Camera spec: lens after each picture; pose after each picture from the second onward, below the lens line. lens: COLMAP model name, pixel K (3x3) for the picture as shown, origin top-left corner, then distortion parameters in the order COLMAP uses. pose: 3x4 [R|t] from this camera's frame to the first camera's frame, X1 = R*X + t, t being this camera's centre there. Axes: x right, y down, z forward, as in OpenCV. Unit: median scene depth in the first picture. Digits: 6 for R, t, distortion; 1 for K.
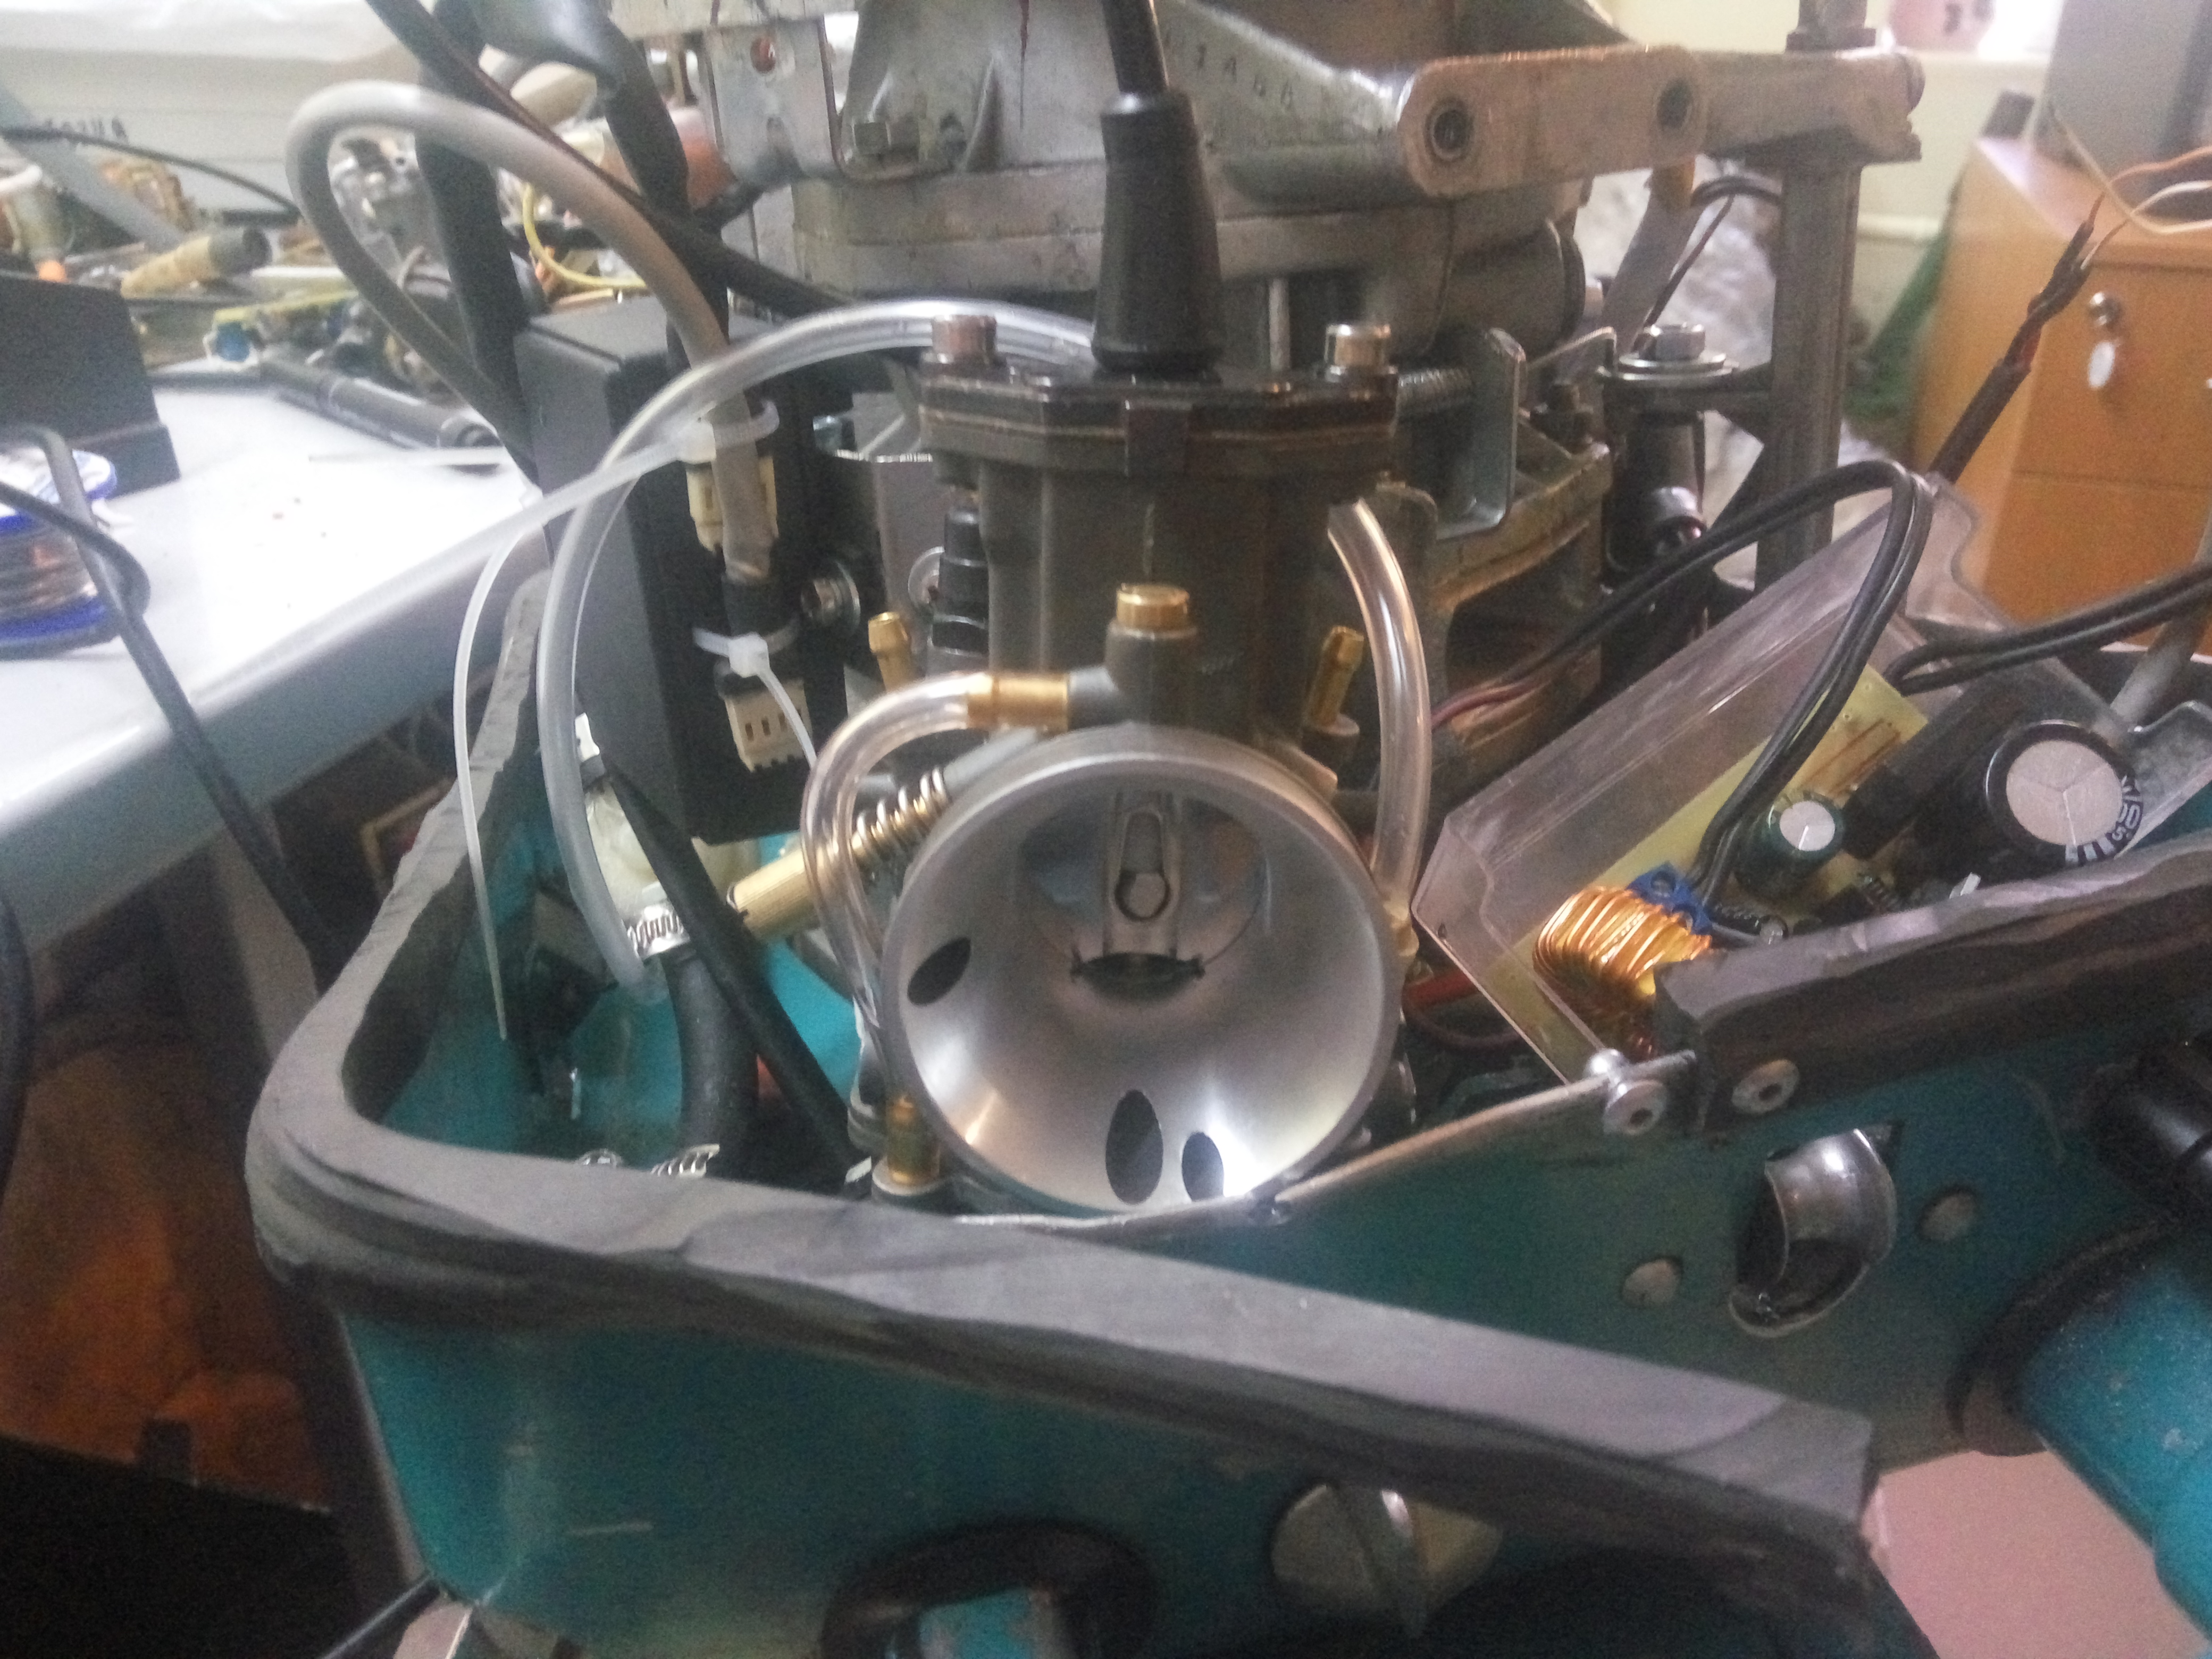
lens RADIAL K [[1847.7, 0, 1105.6], [0, 1847.7, 857.7], [0, 0, 1]] dist [0.079147, -0.131815]
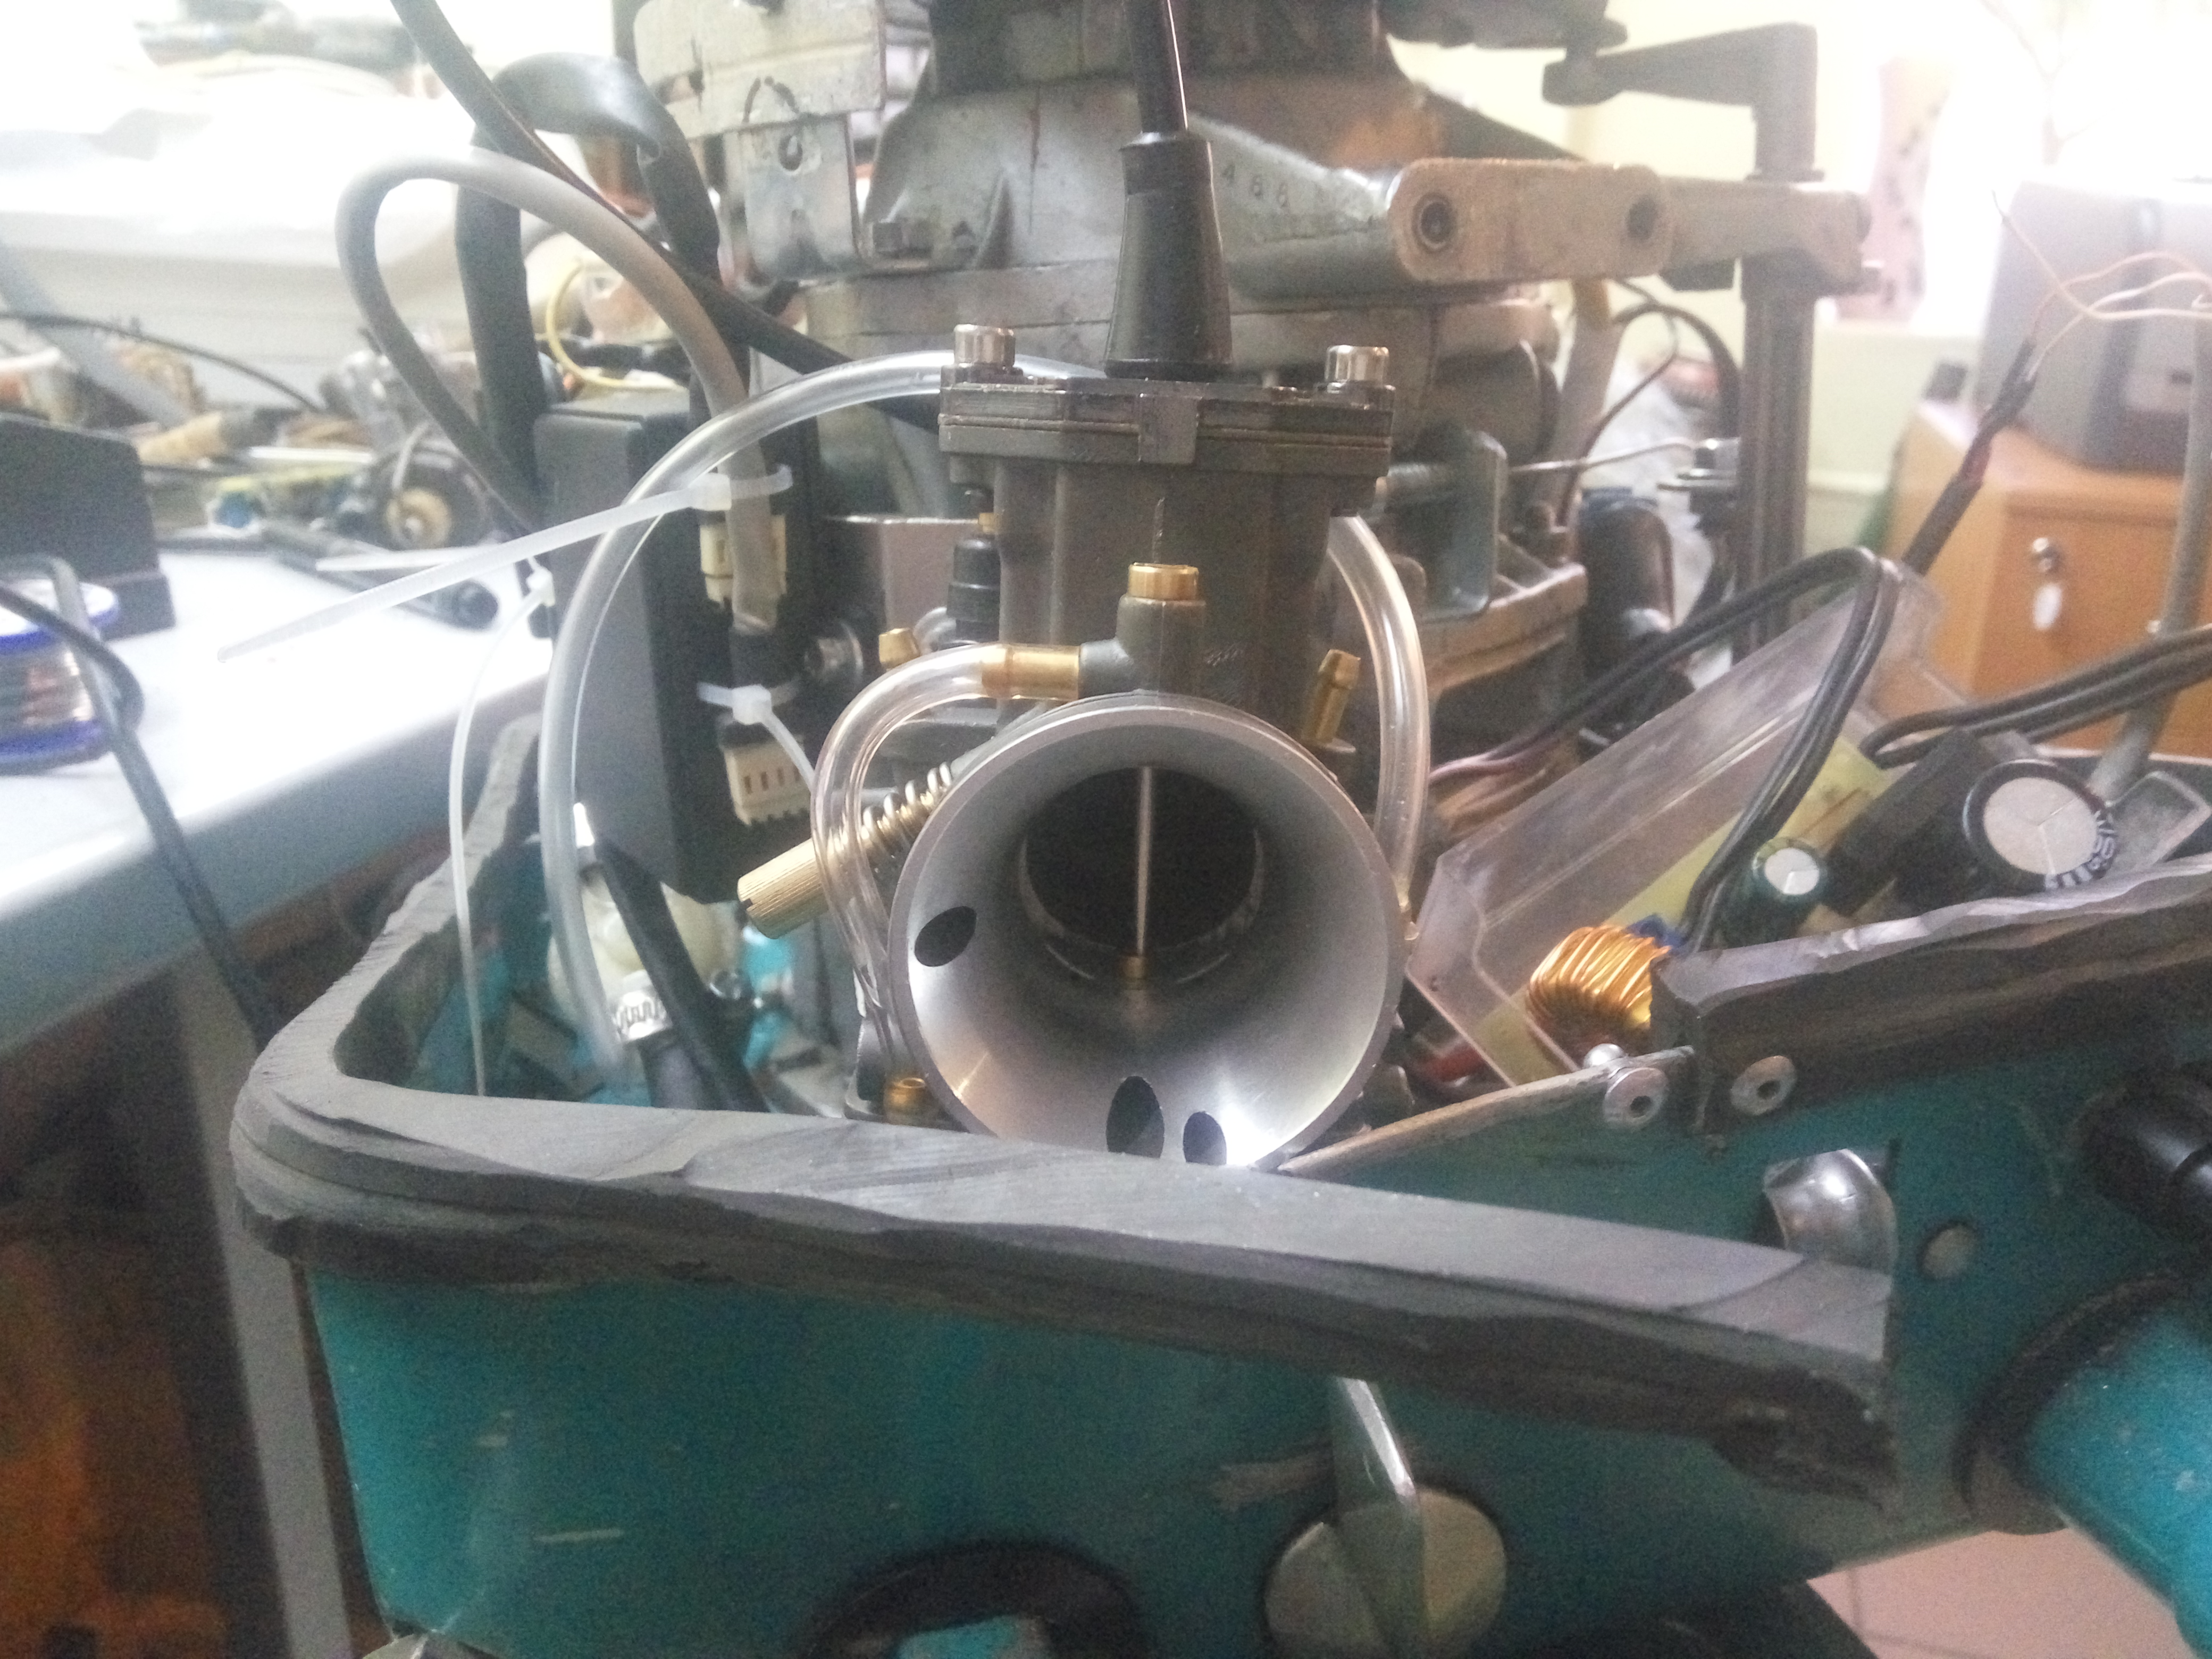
lens RADIAL K [[1865.6, 0, 1106.0], [0, 1865.6, 829.5], [0, 0, 1]] dist [0.073296, -0.138851]
pose [[0.999652, 0.019613, 0.017665, -0.015653], [-0.016847, 0.989279, -0.145060, 0.108787], [-0.020321, 0.144712, 0.989265, -0.010513]]
